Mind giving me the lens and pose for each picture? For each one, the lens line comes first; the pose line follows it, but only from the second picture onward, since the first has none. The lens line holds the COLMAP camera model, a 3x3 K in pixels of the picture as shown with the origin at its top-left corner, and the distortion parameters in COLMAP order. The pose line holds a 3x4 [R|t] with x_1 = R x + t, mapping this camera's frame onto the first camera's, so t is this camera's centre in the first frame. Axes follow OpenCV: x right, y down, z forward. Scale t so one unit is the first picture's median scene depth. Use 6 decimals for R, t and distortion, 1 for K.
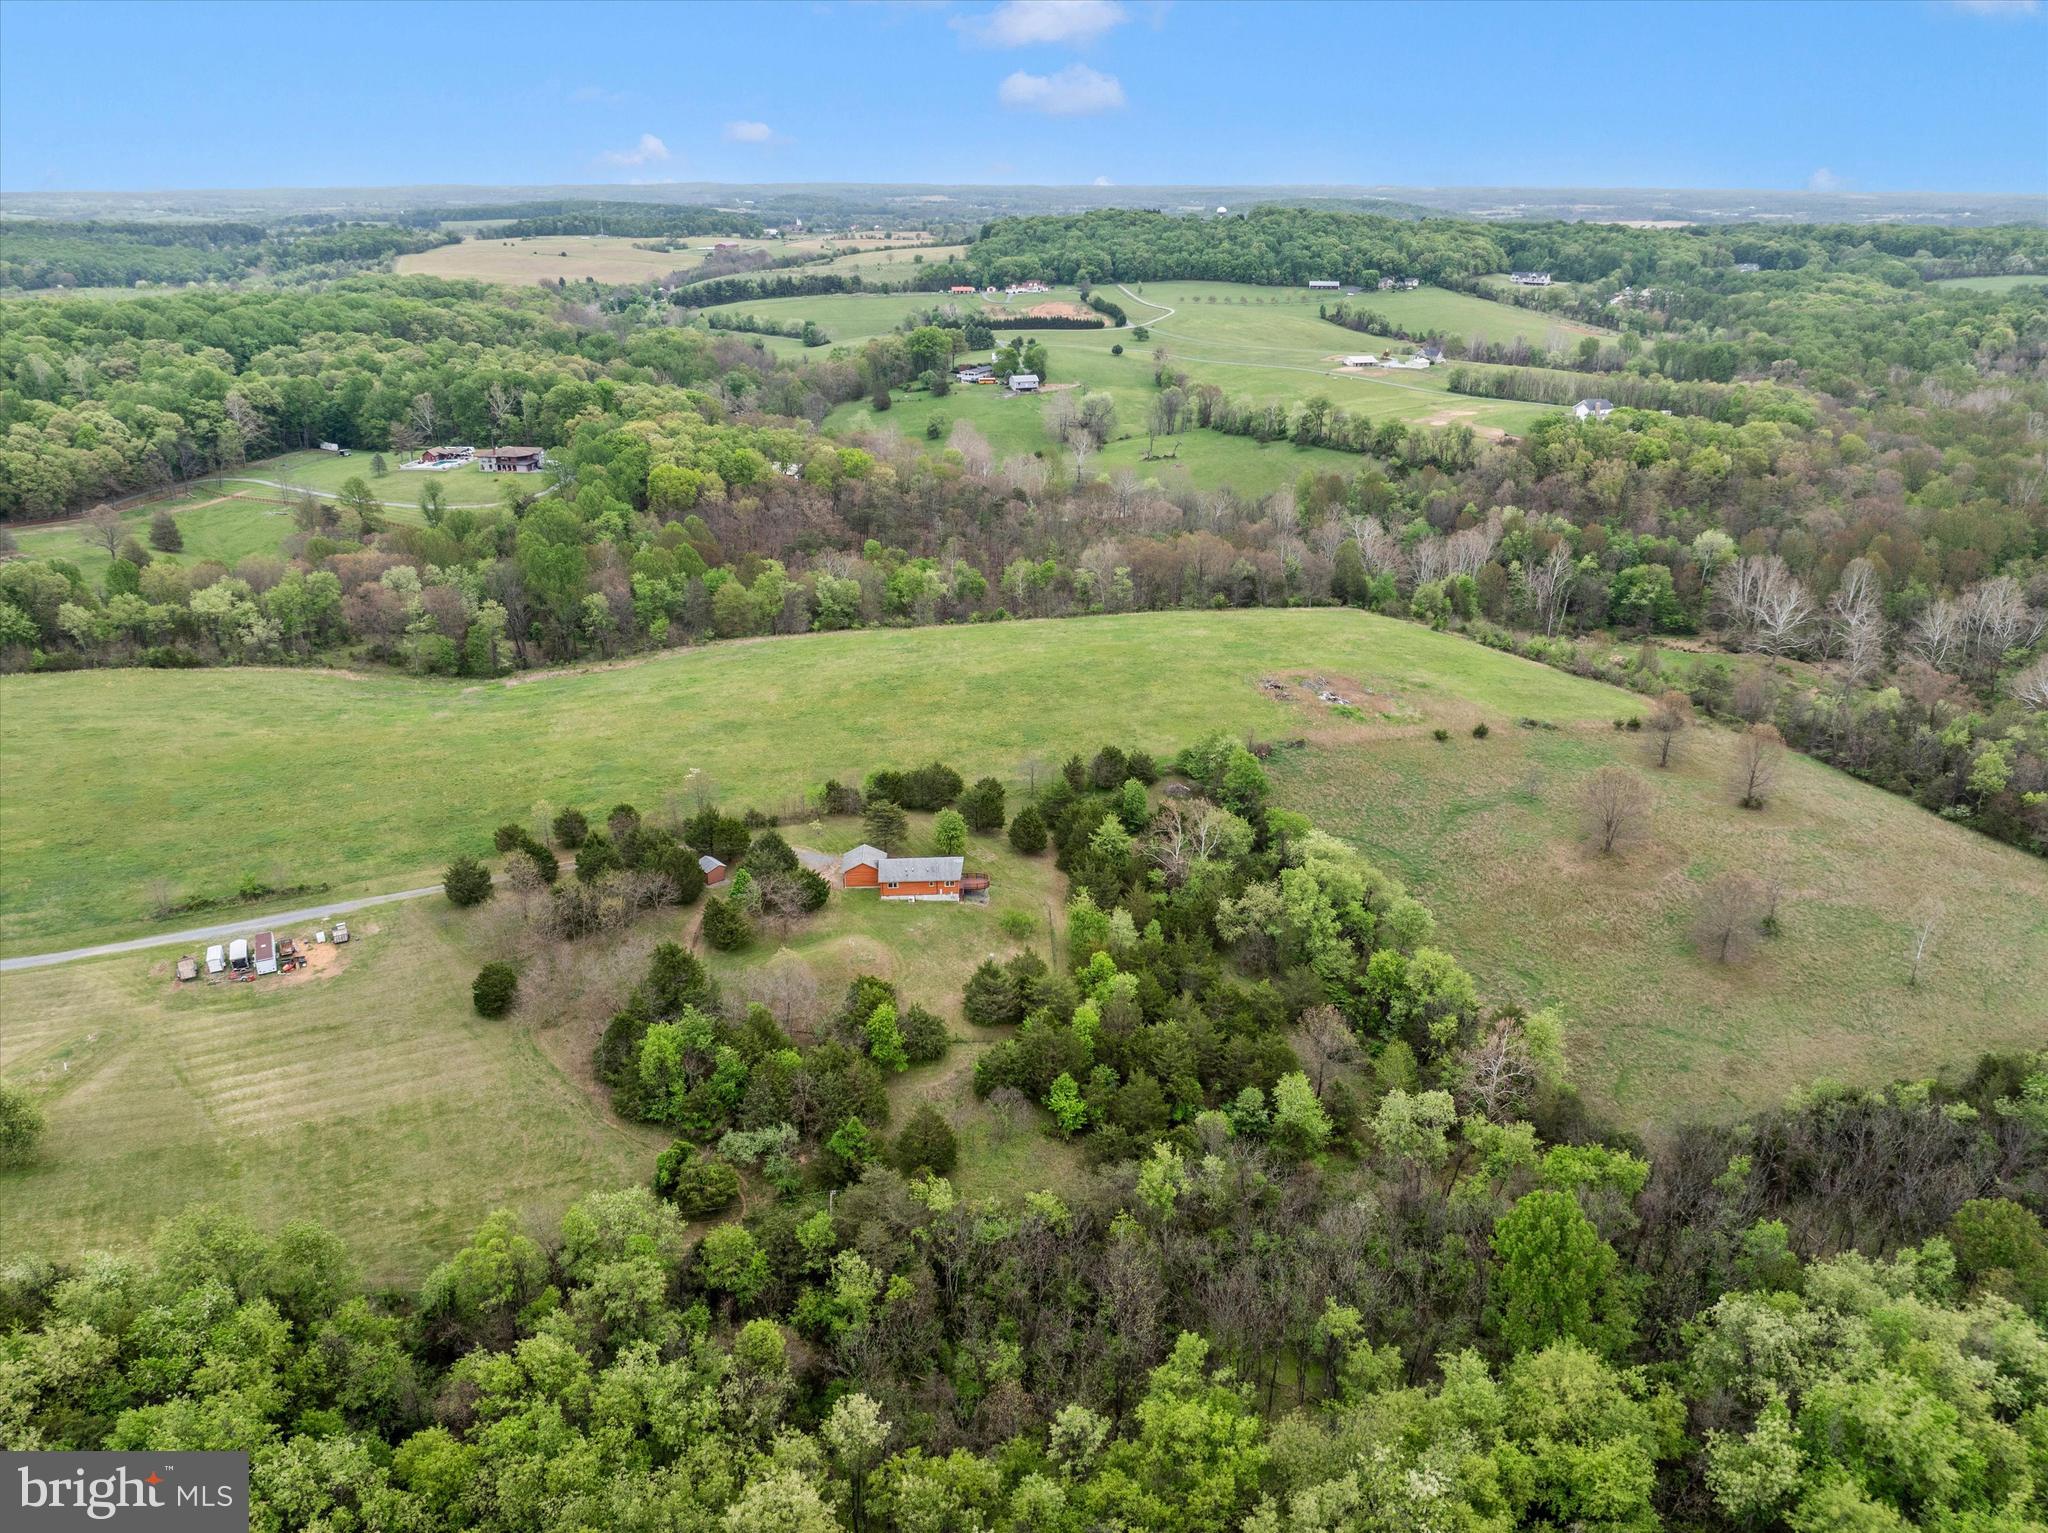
lens RADIAL K [[1442.3, 0, 1035.8], [0, 1442.3, 752.5], [0, 0, 1]] dist [-0.052226, 0.017913]
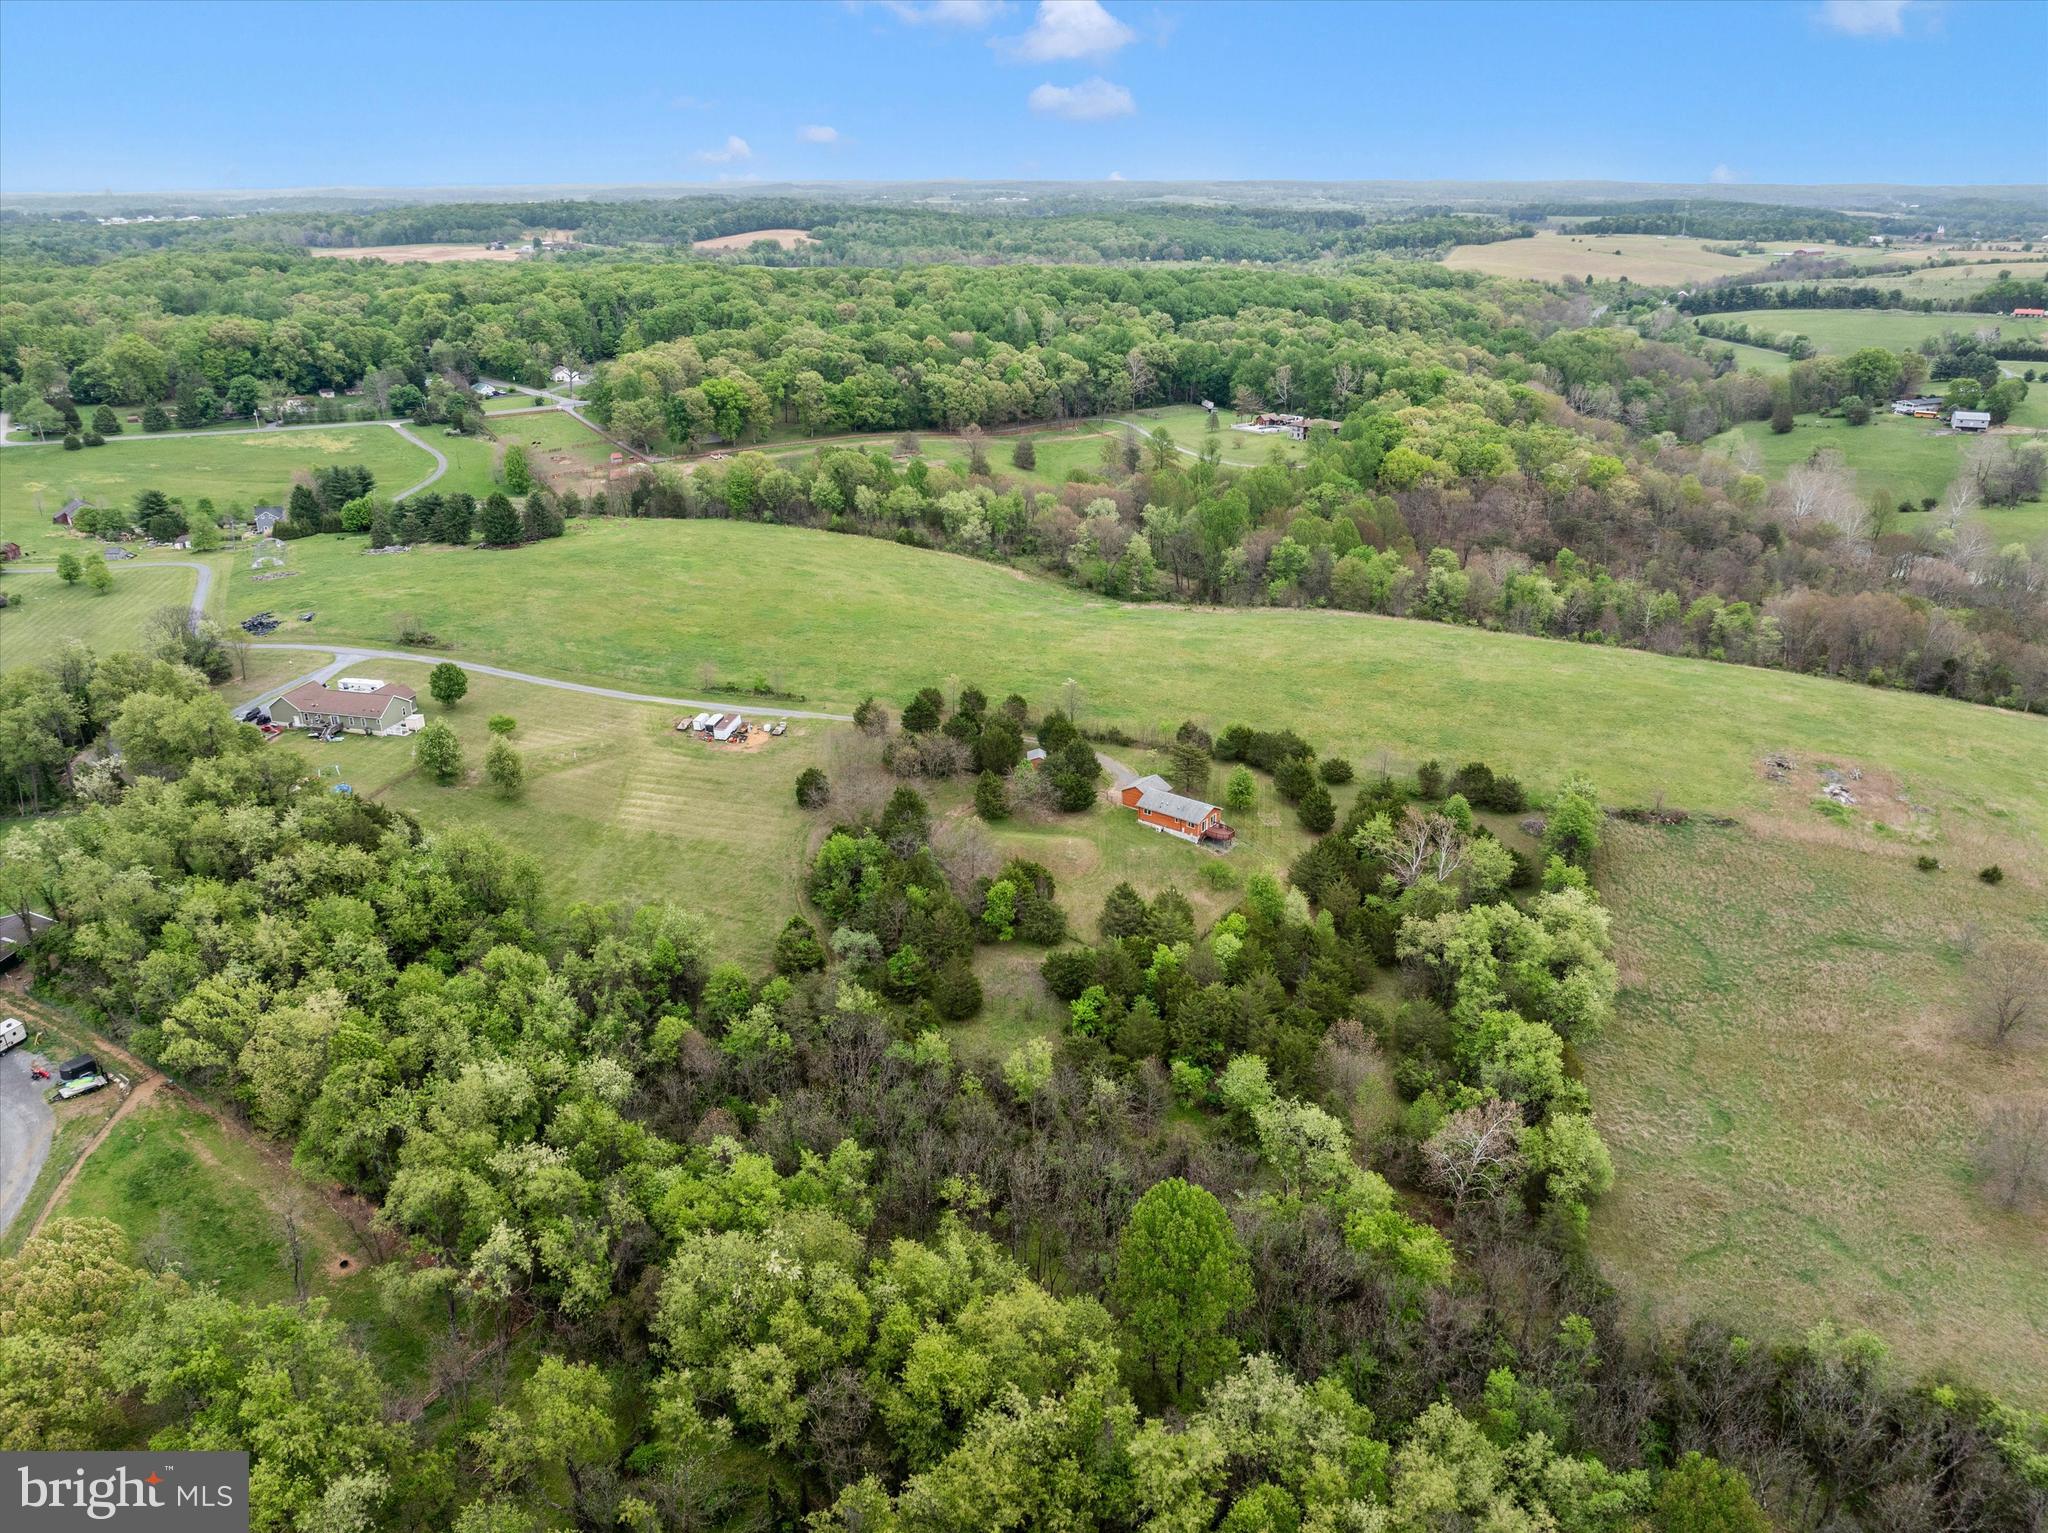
lens RADIAL K [[1442.3, 0, 1035.8], [0, 1442.3, 752.5], [0, 0, 1]] dist [-0.052226, 0.017913]
pose [[0.747415, 0.242365, -0.618571, 0.218603], [-0.240862, 0.966590, 0.087692, -0.012286], [0.619158, 0.083448, 0.780820, 0.032175]]
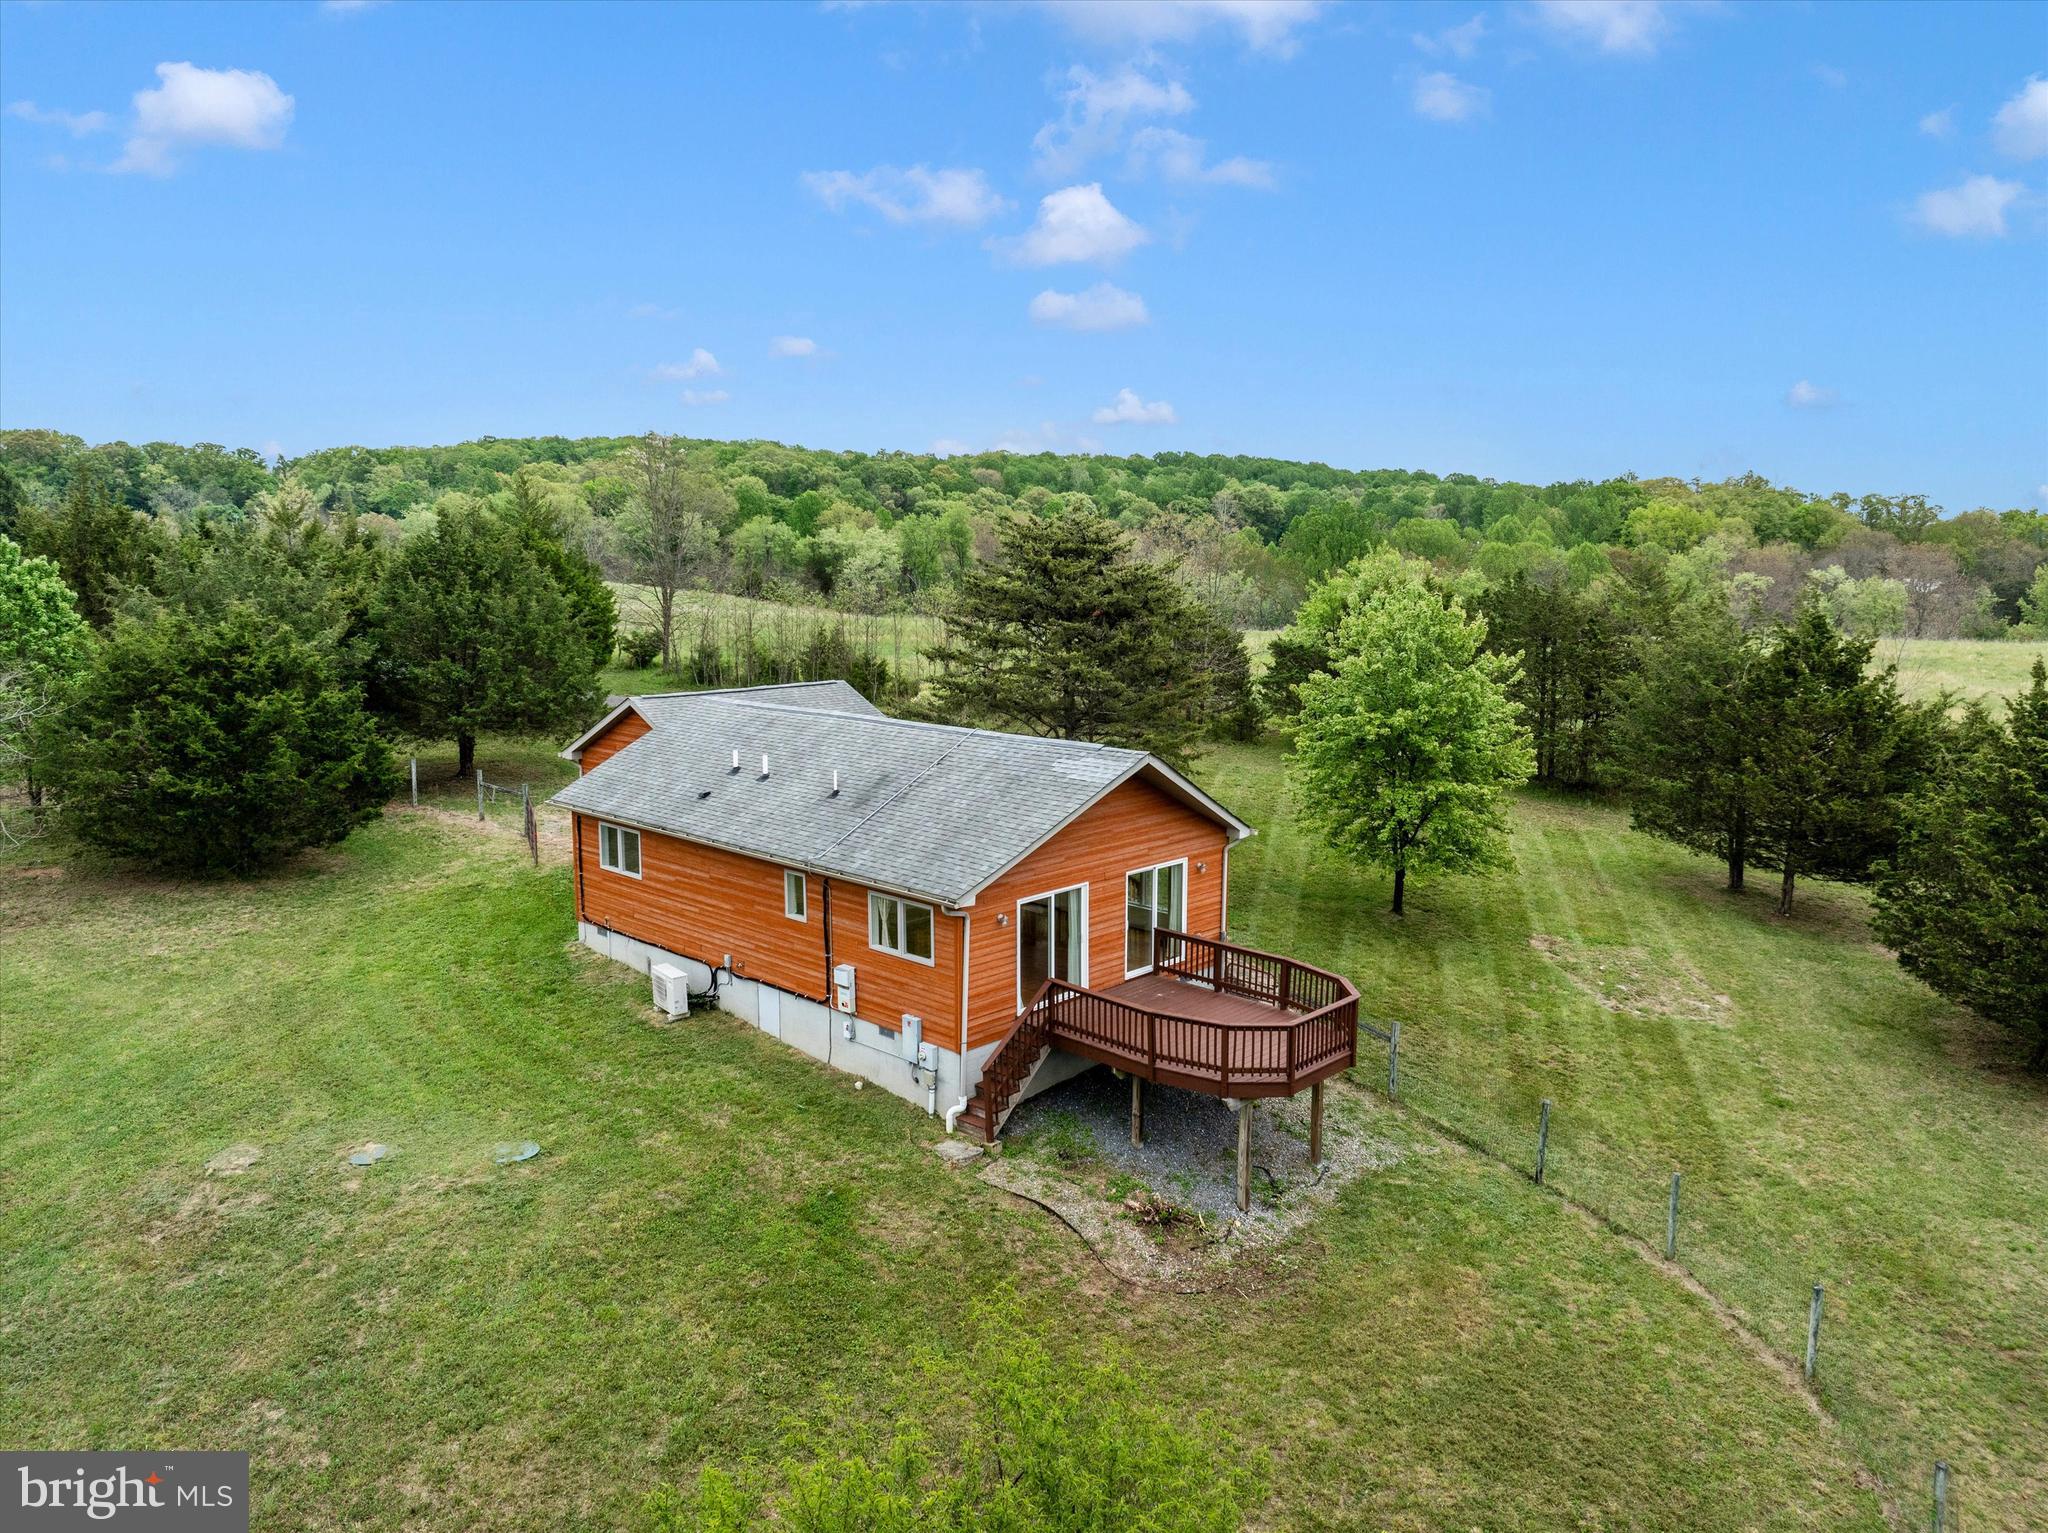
lens RADIAL K [[1442.3, 0, 1035.8], [0, 1442.3, 752.5], [0, 0, 1]] dist [-0.052226, 0.017913]
pose [[0.680680, 0.101468, -0.725520, 0.009525], [-0.269768, 0.955486, -0.119465, 0.037970], [0.681102, 0.277039, 0.677753, 0.398385]]
